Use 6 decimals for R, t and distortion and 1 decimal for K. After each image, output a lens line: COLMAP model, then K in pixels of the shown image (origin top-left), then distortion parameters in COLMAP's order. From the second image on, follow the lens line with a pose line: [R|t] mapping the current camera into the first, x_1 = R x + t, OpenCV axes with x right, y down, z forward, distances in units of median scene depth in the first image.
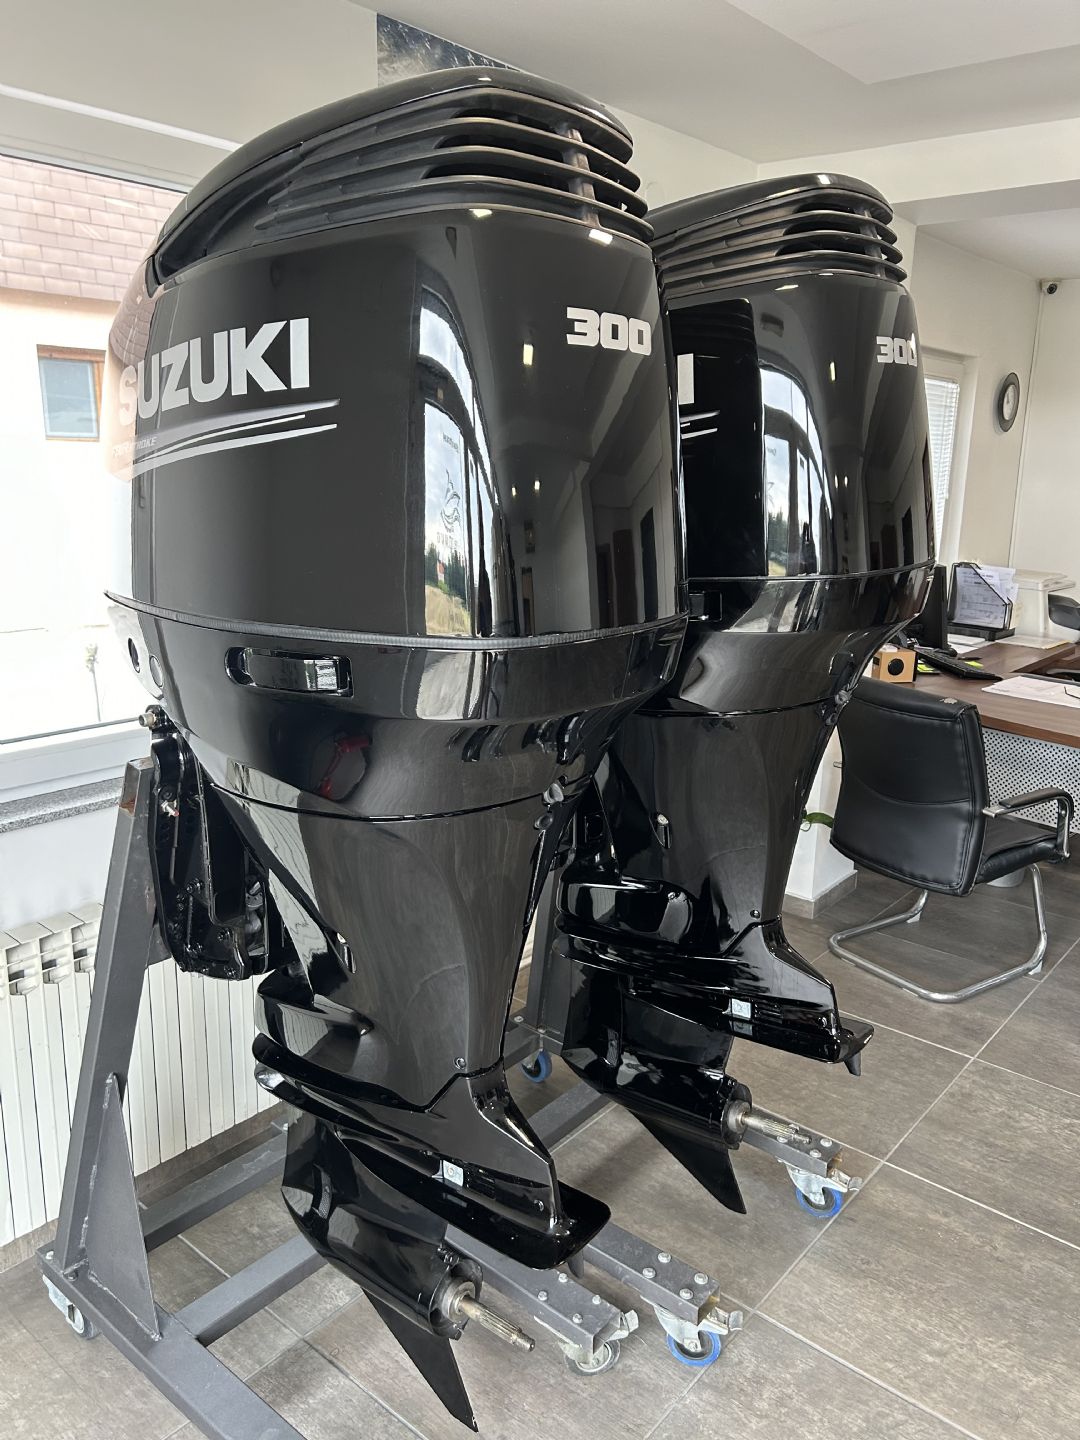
lens RADIAL K [[1088.0, 0, 548.9], [0, 1088.0, 726.0], [0, 0, 1]] dist [0.047897, -0.056567]
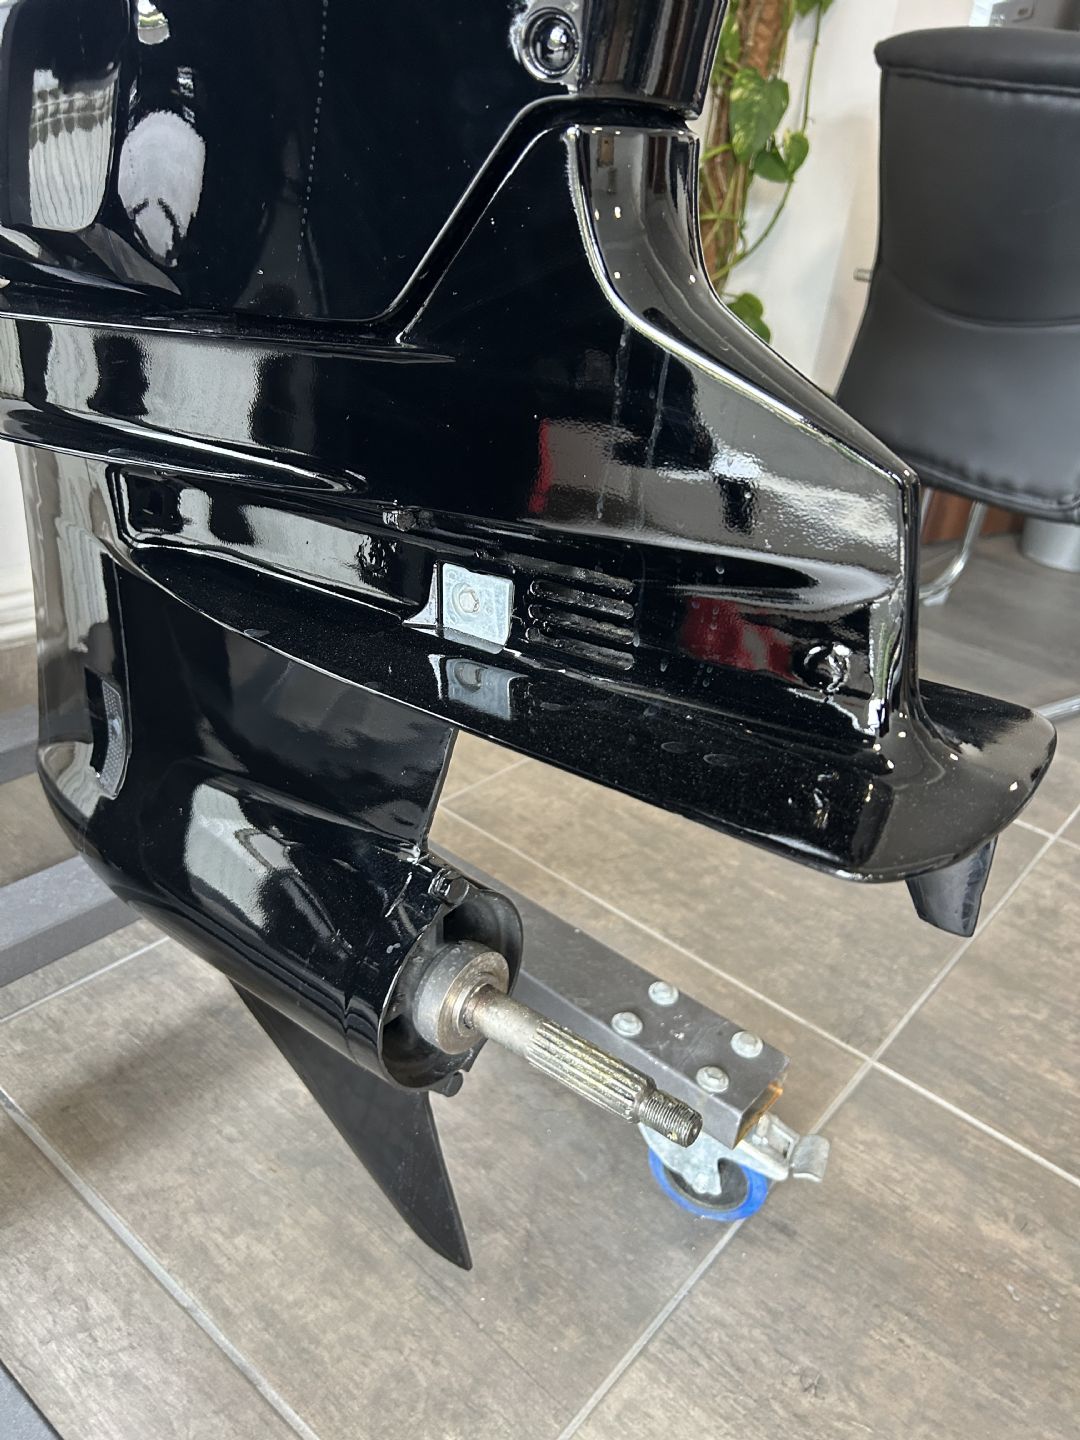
lens RADIAL K [[1088.0, 0, 536.4], [0, 1088.0, 710.8], [0, 0, 1]] dist [0.047897, -0.056567]
pose [[0.995196, 0.086715, 0.045441, 0.158554], [-0.094746, 0.969973, 0.223999, 0.200236], [-0.024652, -0.227228, 0.973529, 0.676667]]
